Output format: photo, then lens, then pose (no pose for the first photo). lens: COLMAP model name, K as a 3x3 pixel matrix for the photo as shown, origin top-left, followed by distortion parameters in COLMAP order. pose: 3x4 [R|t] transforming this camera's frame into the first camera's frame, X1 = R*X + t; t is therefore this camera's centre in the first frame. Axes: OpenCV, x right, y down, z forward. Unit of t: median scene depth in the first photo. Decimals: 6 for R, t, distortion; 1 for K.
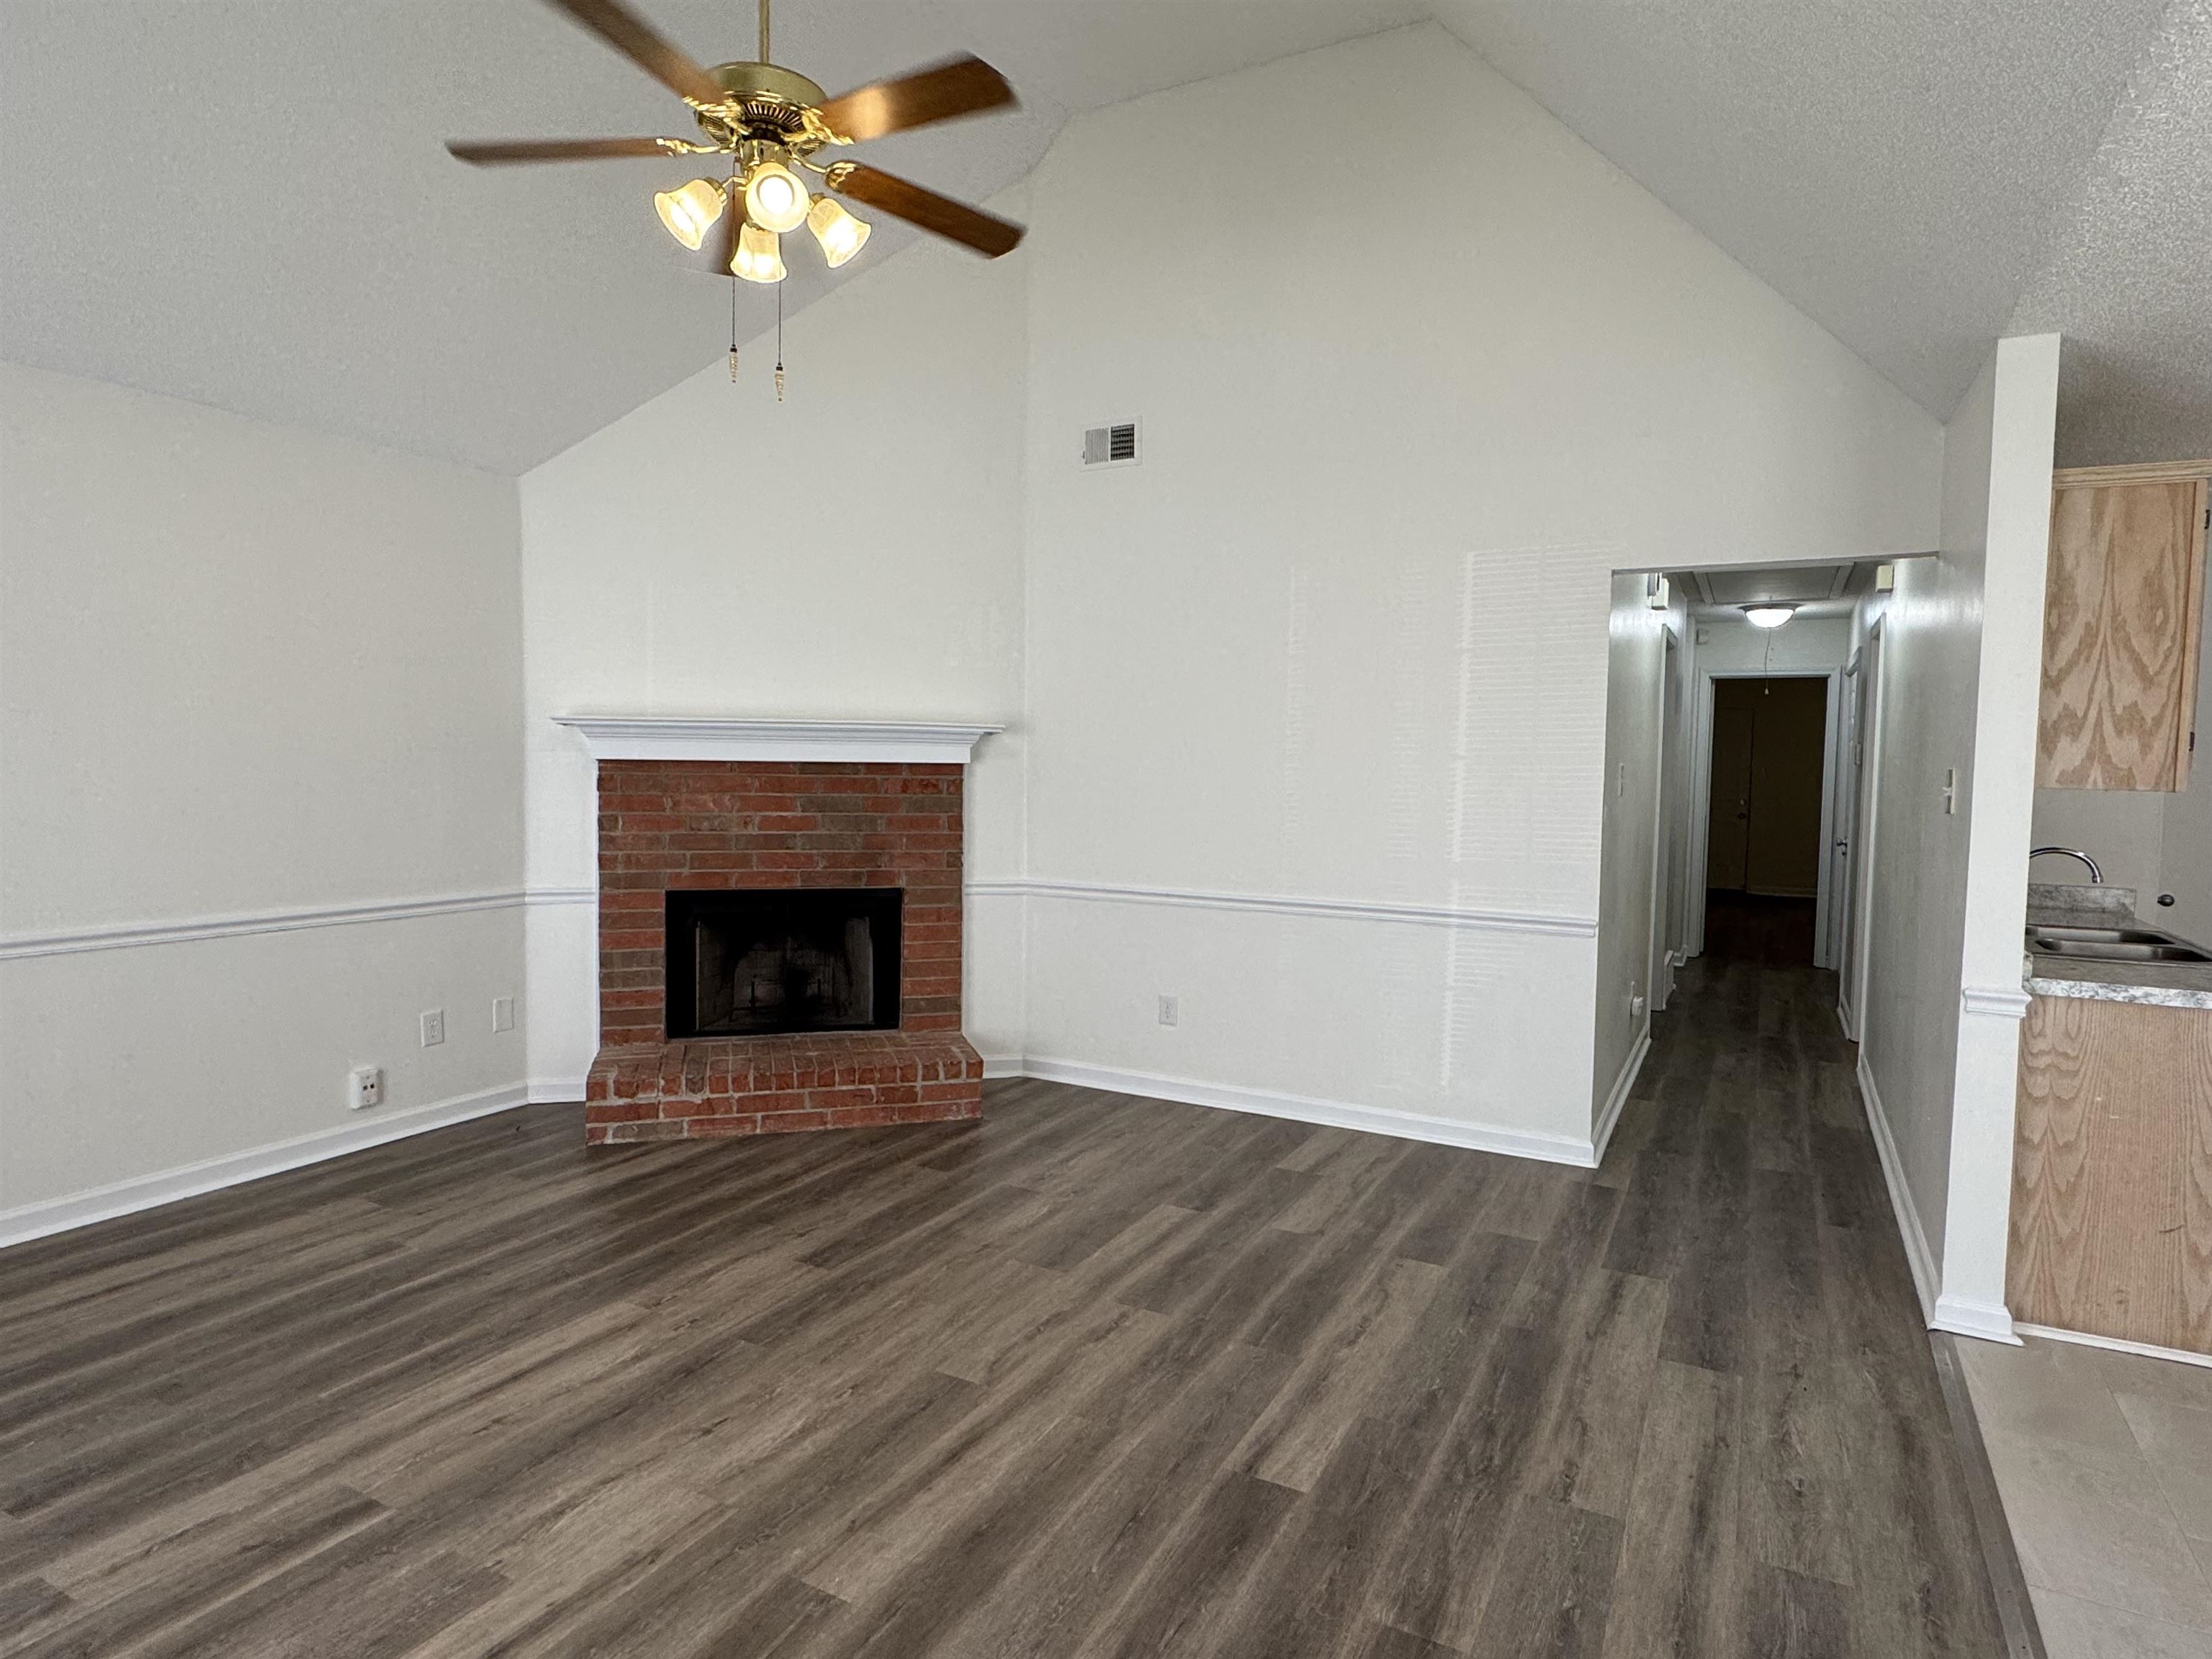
lens RADIAL K [[1229.2, 0, 1106.0], [0, 1229.2, 829.5], [0, 0, 1]] dist [0.000171, -0.000340]
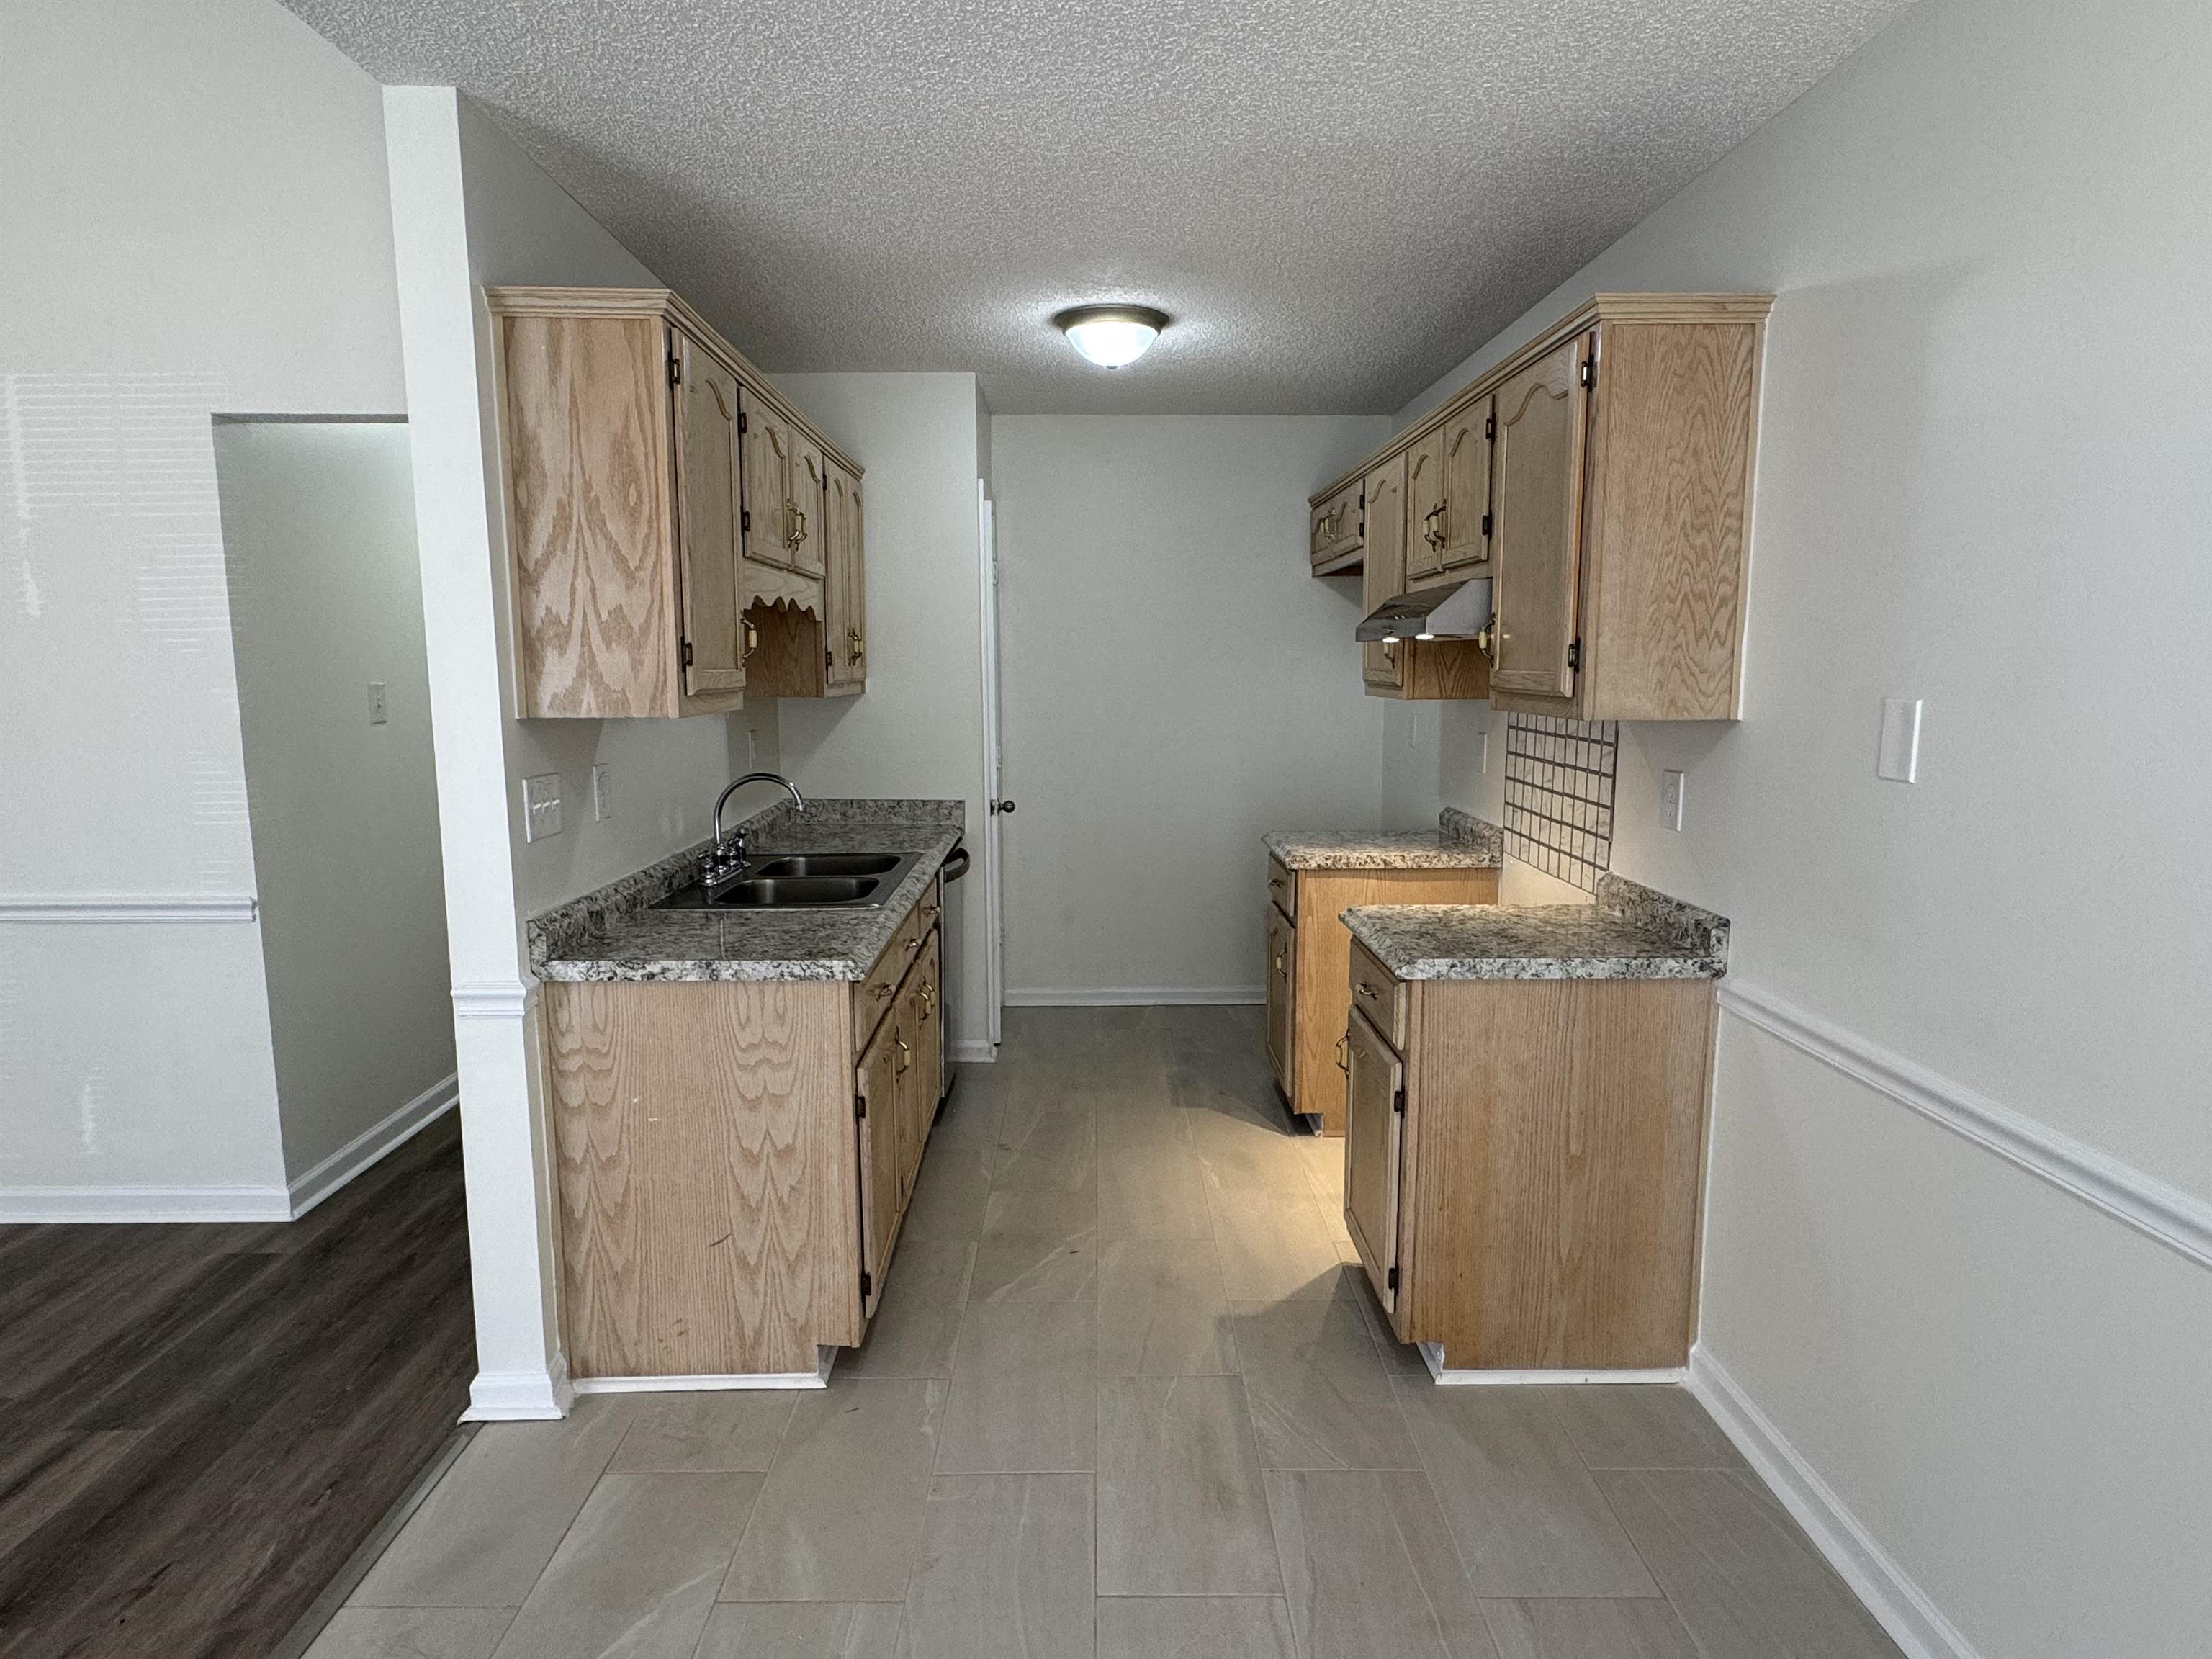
lens RADIAL K [[1229.2, 0, 1106.0], [0, 1229.2, 829.5], [0, 0, 1]] dist [0.000171, -0.000340]
pose [[0.871220, -0.083561, 0.483728, 0.701798], [0.043417, 0.994660, 0.093625, -0.020725], [-0.488969, -0.060566, 0.870196, 0.153895]]
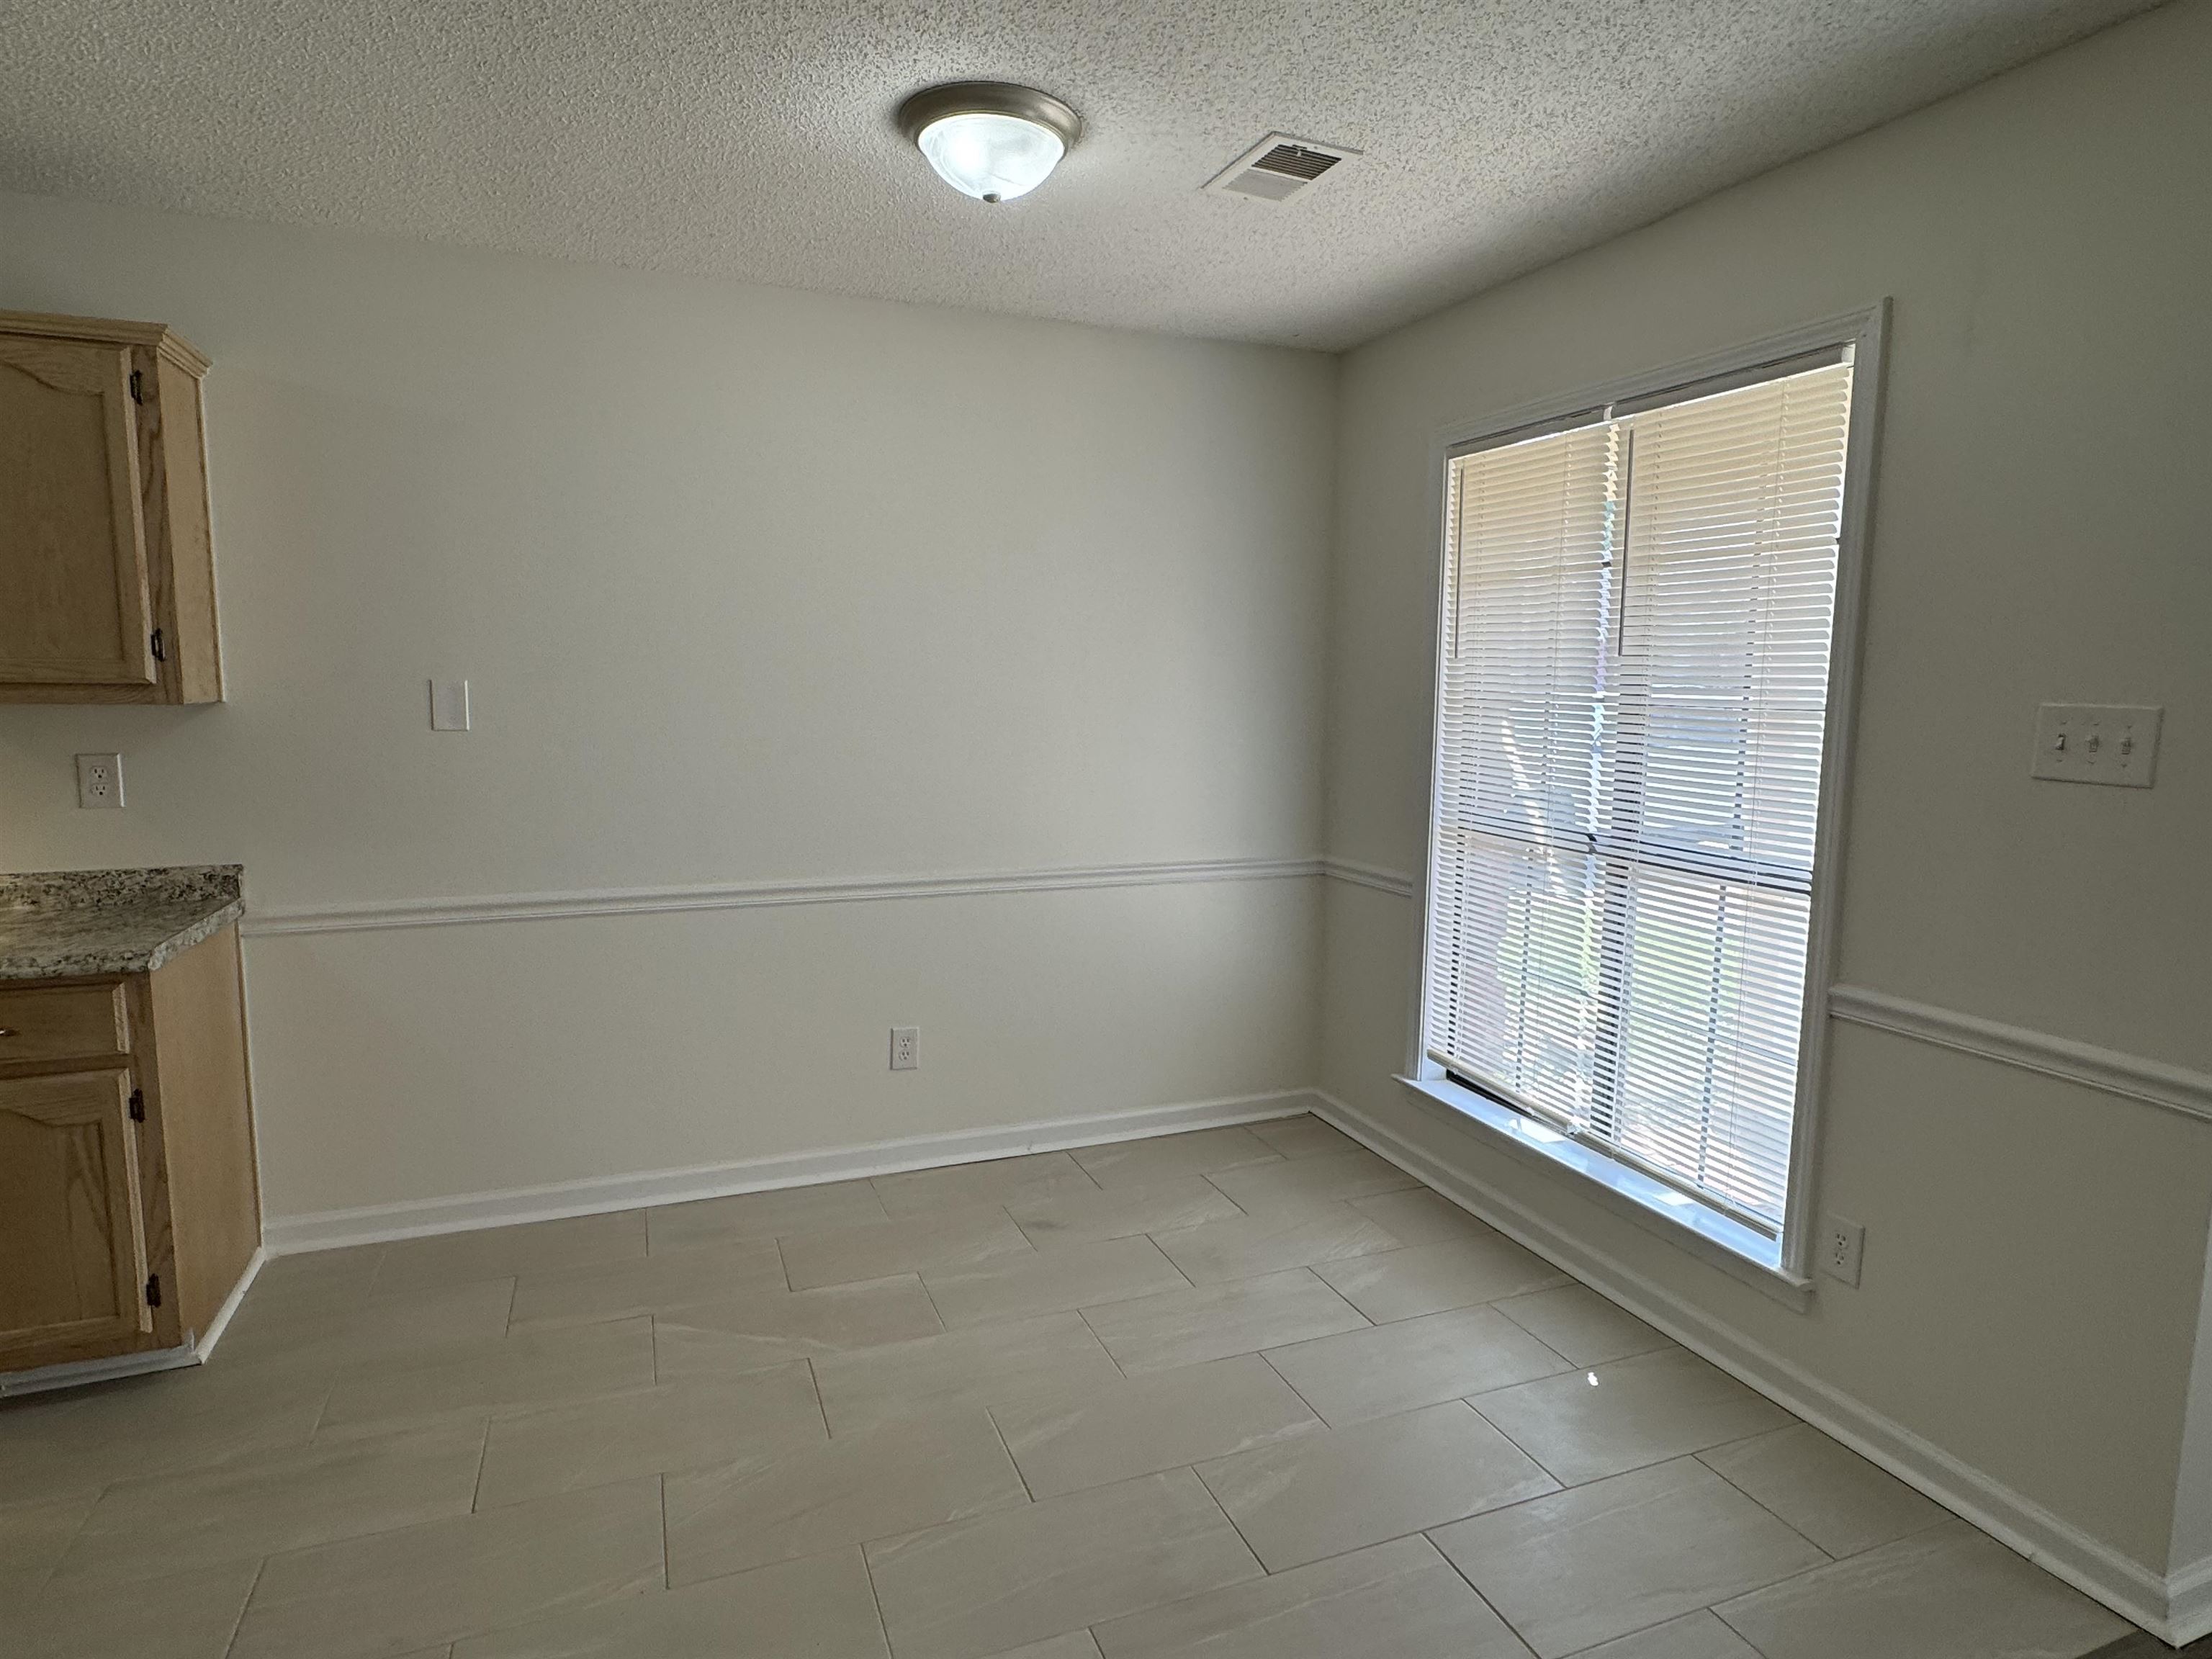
lens RADIAL K [[1211.7, 0, 1106.0], [0, 1211.7, 829.5], [0, 0, 1]] dist [-0.020465, -0.000522]
pose [[-0.774792, -0.100059, 0.624248, 0.312743], [0.012671, 0.984740, 0.173568, -0.054301], [-0.632089, 0.142389, -0.761701, 0.931154]]
